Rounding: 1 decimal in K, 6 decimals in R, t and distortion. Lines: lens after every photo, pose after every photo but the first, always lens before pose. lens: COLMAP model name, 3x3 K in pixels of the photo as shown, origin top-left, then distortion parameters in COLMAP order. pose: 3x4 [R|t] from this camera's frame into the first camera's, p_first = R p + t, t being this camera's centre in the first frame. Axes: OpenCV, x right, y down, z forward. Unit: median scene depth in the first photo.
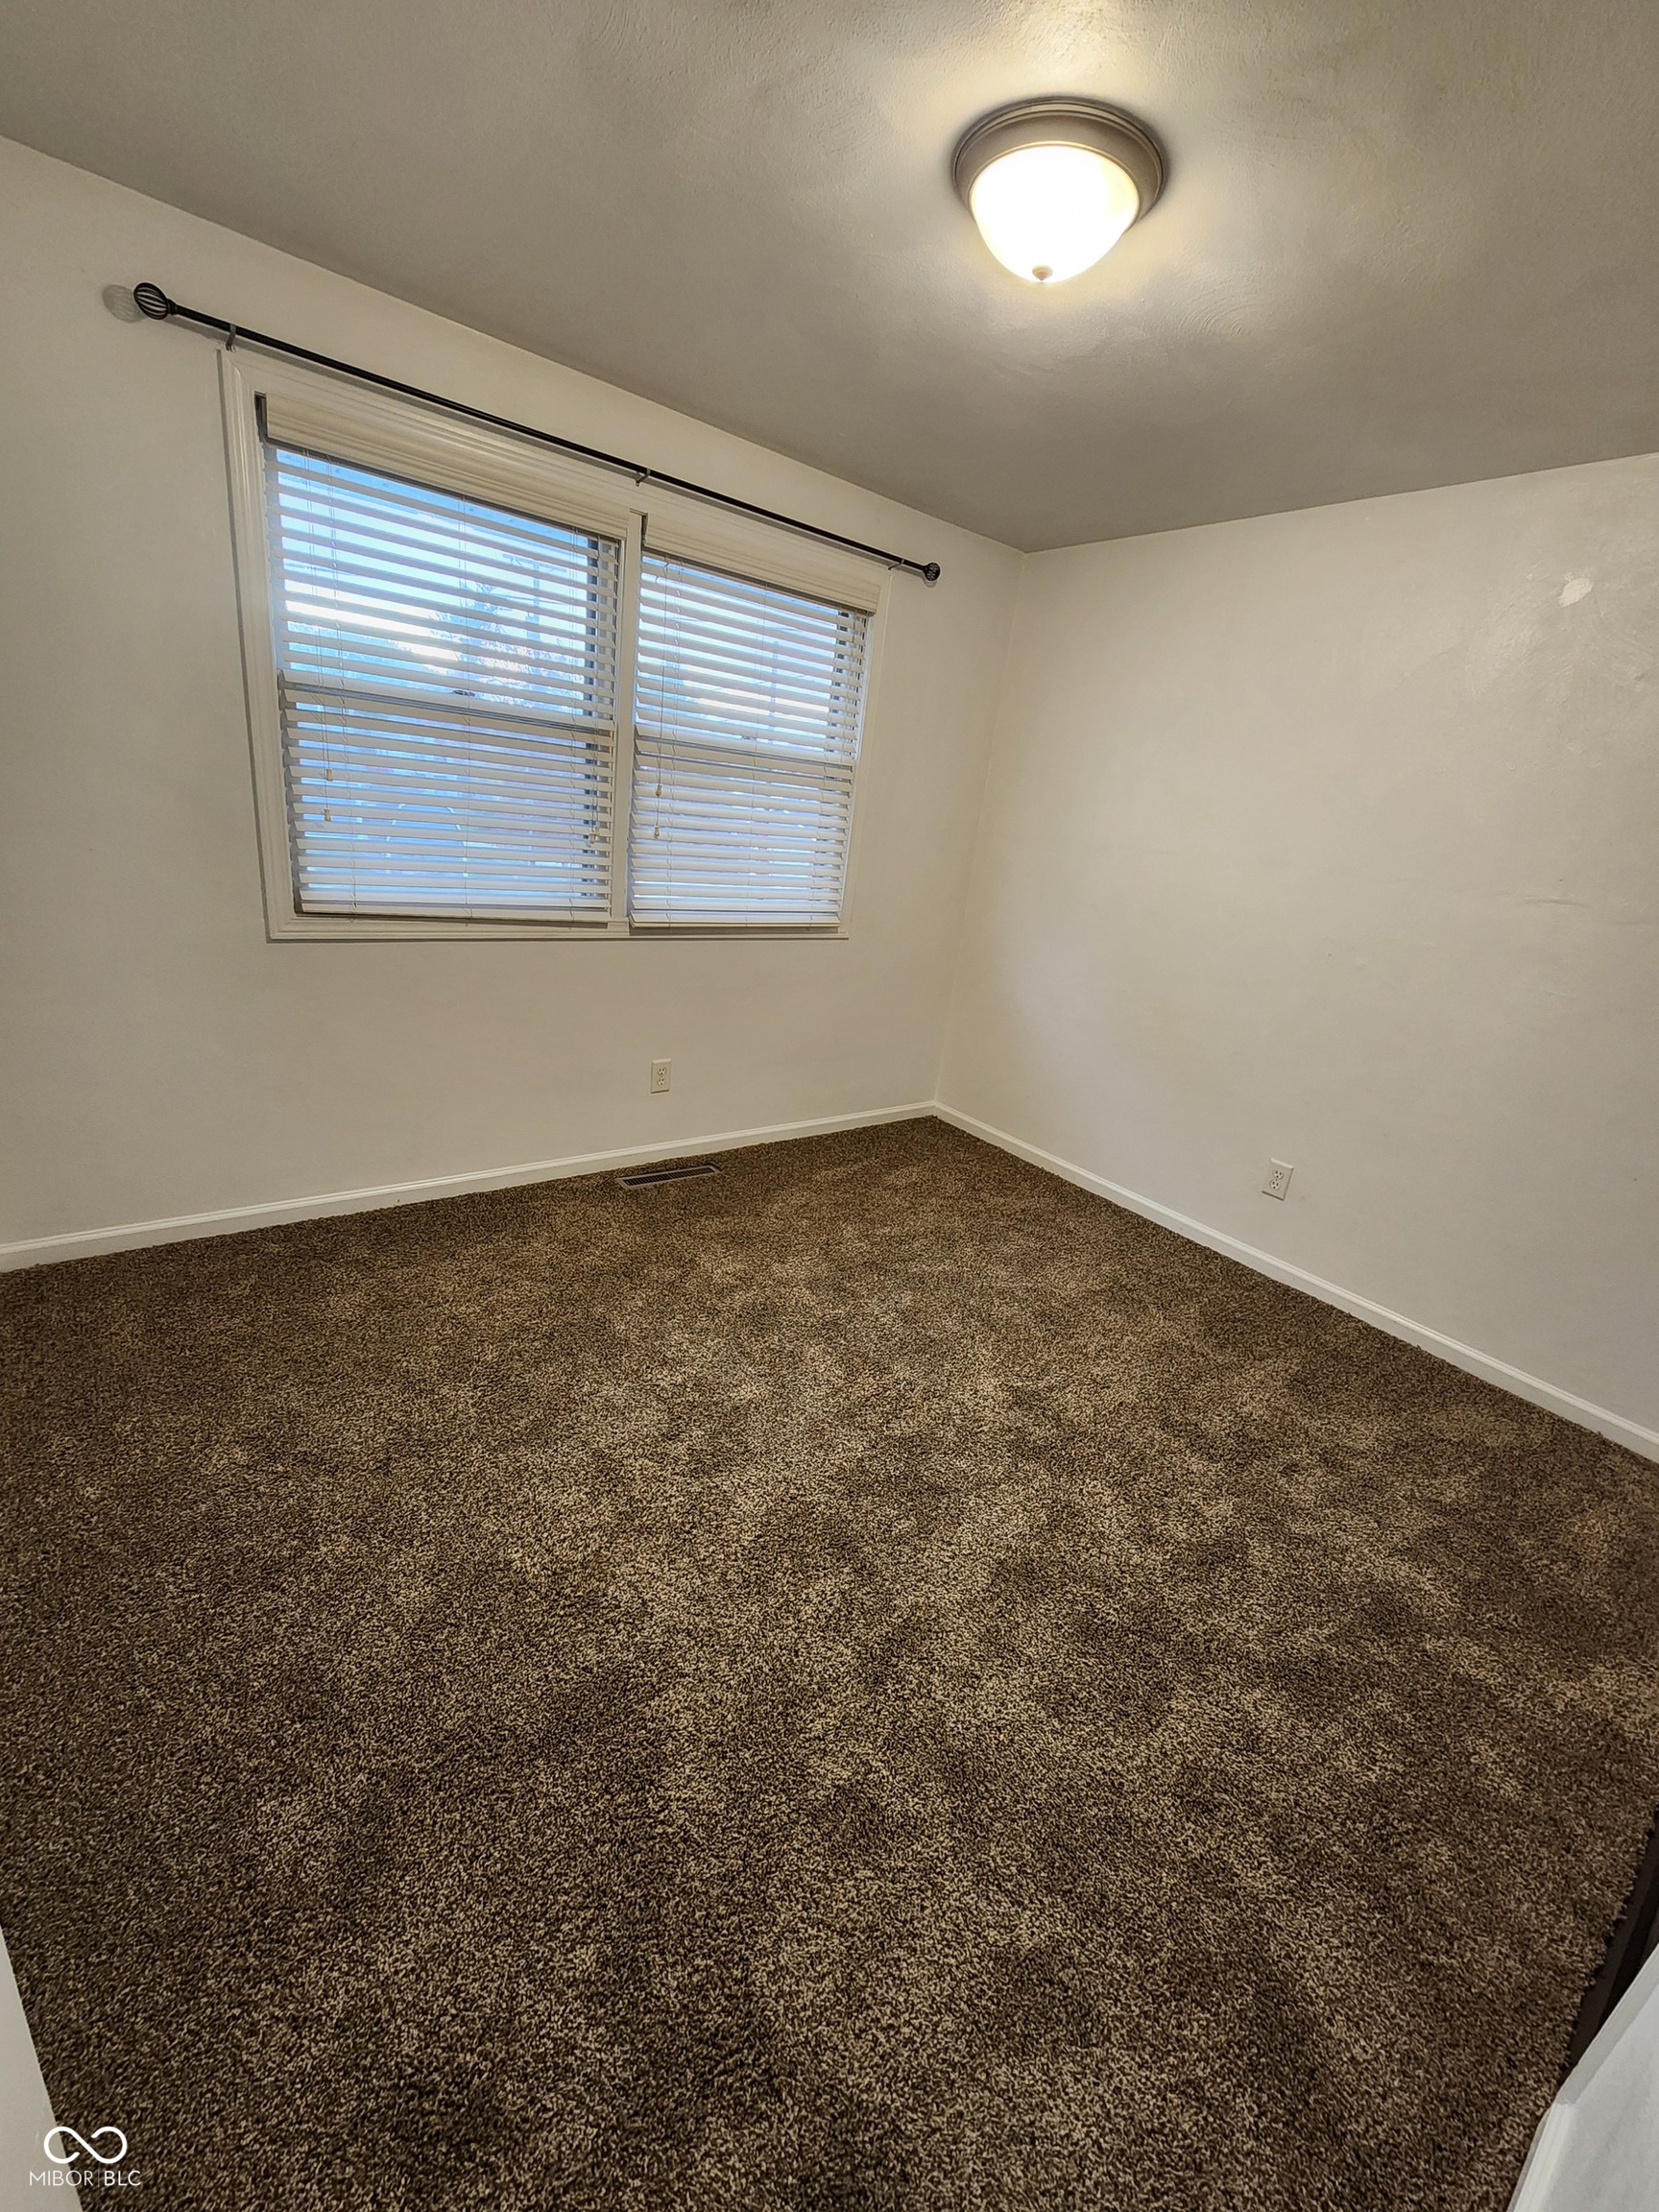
lens RADIAL K [[903.7, 0, 826.7], [0, 903.7, 1102.7], [0, 0, 1]] dist [0.001910, -0.001004]
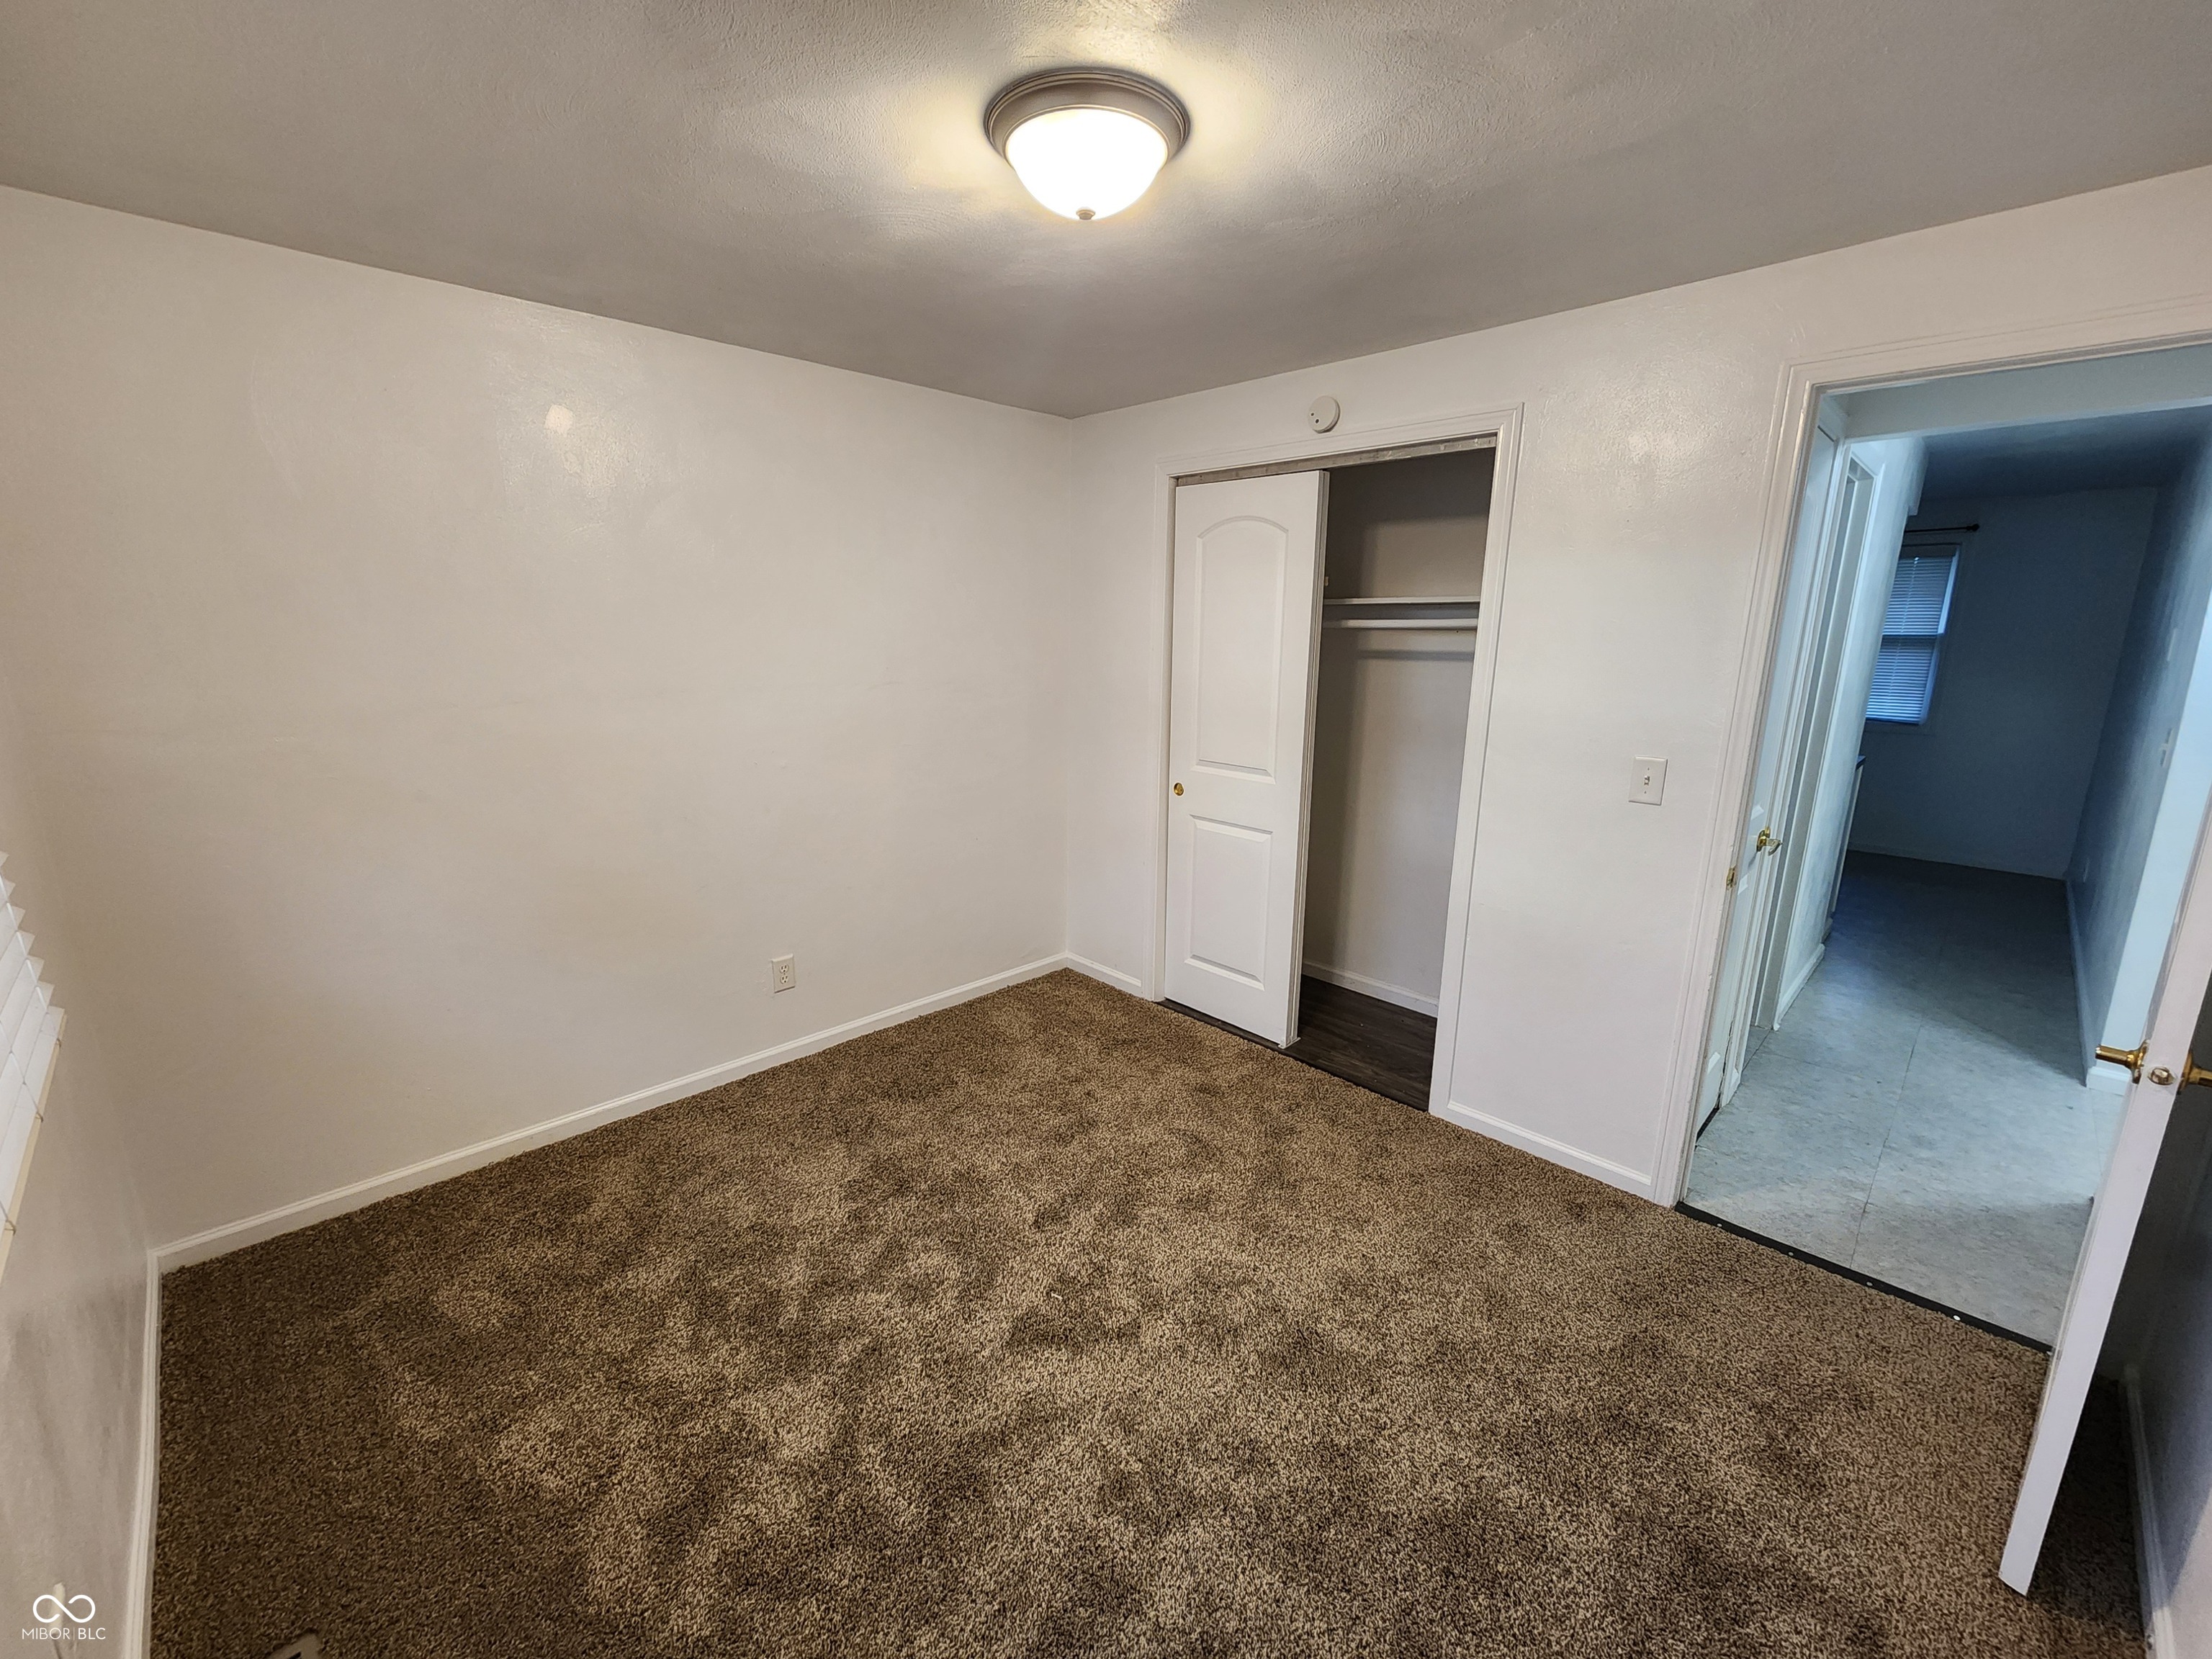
lens RADIAL K [[903.7, 0, 1104.7], [0, 903.7, 829.7], [0, 0, 1]] dist [0.001910, -0.001004]
pose [[-0.120634, -0.329378, 0.936460, -0.664286], [0.298760, 0.887567, 0.350666, -0.447424], [-0.946673, 0.322079, -0.008666, 0.837195]]
